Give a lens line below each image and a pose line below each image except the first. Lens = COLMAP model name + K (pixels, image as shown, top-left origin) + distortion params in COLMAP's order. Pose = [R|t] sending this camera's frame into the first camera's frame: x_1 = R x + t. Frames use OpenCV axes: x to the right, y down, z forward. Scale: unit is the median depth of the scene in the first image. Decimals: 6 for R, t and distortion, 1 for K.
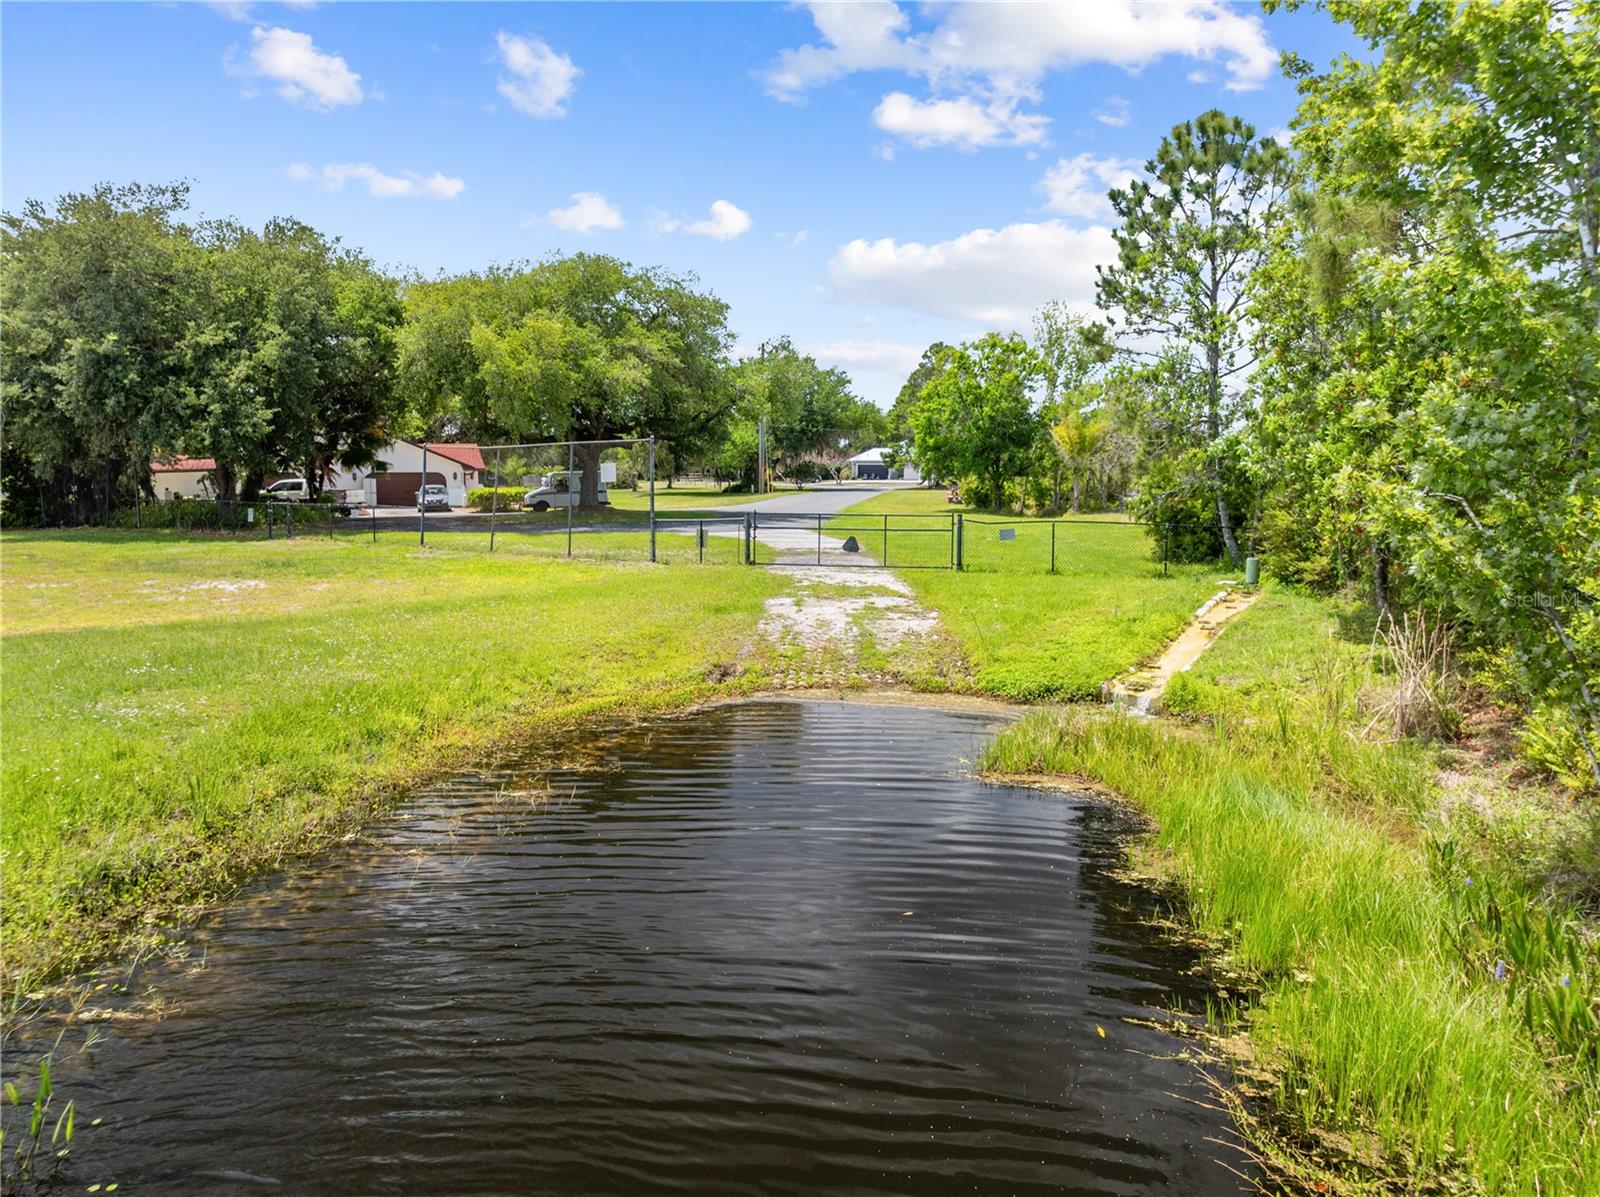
lens RADIAL K [[1130.9, 0, 810.5], [0, 1130.9, 590.1], [0, 0, 1]] dist [-0.041465, 0.014188]
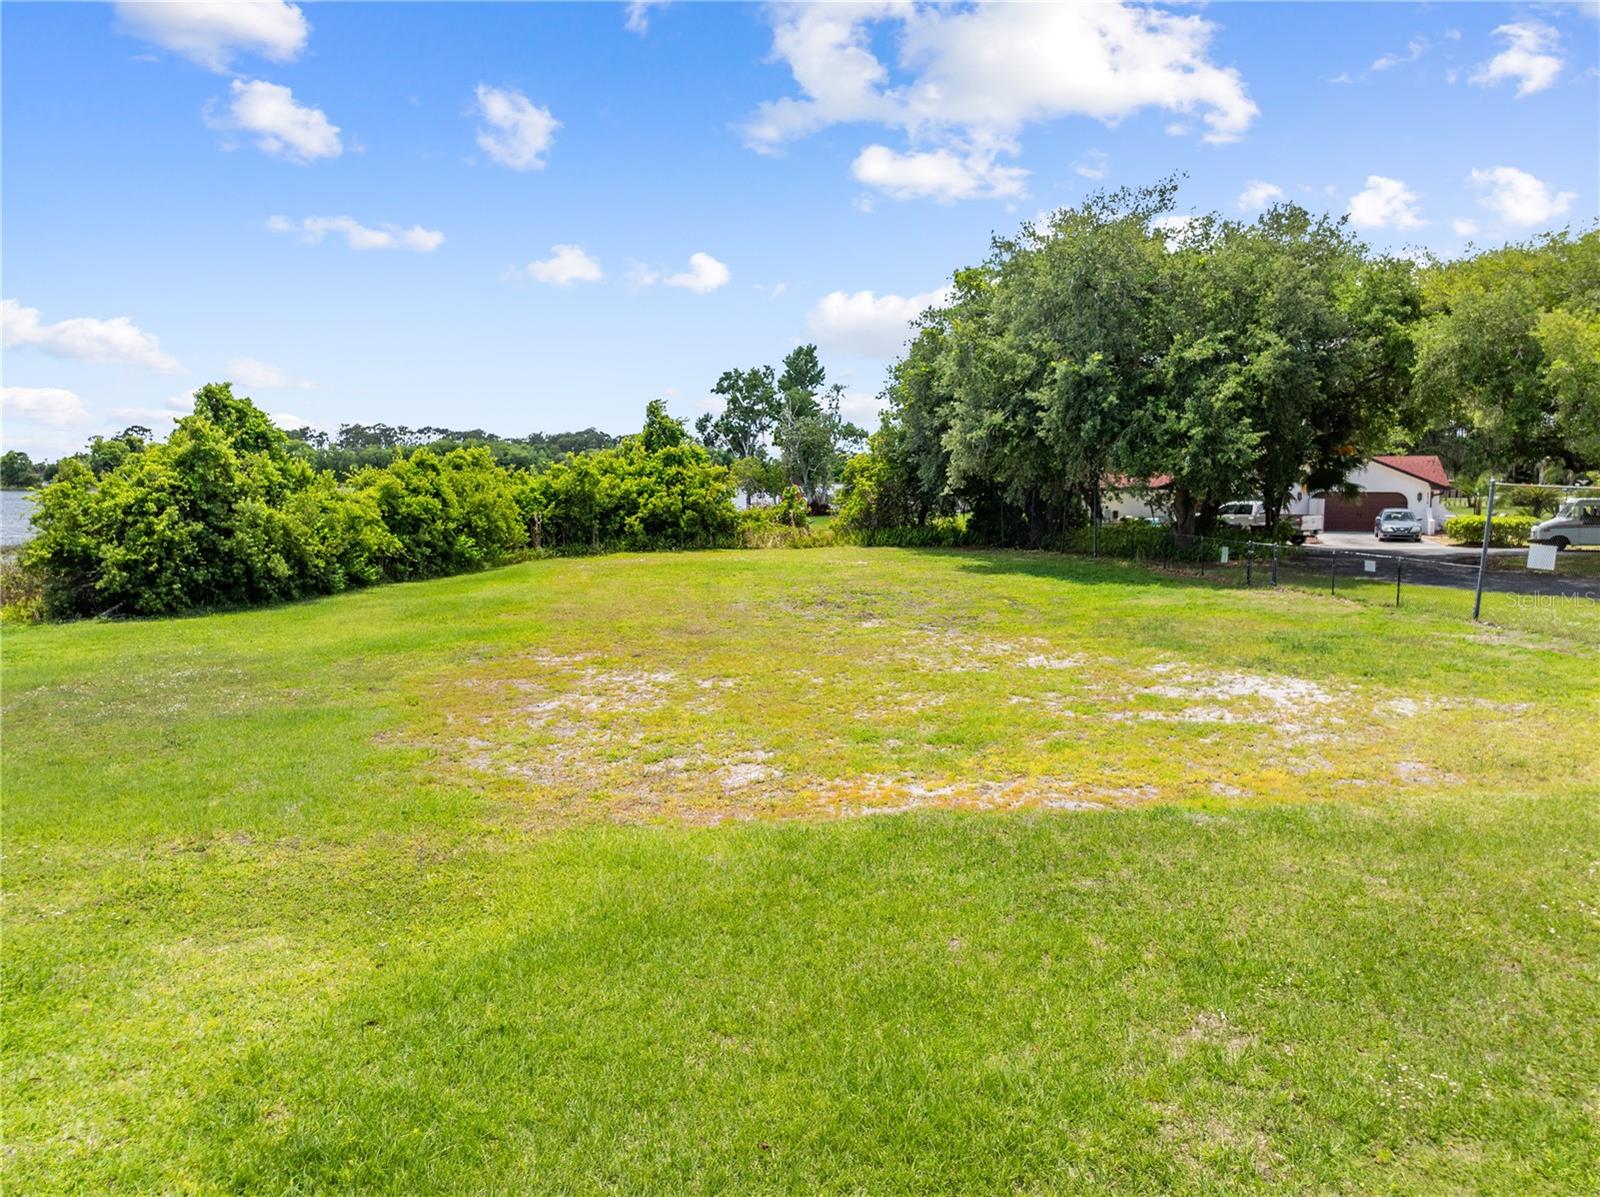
lens RADIAL K [[1130.9, 0, 800.1], [0, 1130.9, 603.4], [0, 0, 1]] dist [-0.041465, 0.014188]
pose [[0.726019, 0.078276, -0.683205, -0.146288], [-0.070803, 0.996729, 0.038957, -0.041717], [0.684020, 0.020089, 0.729187, 0.151661]]
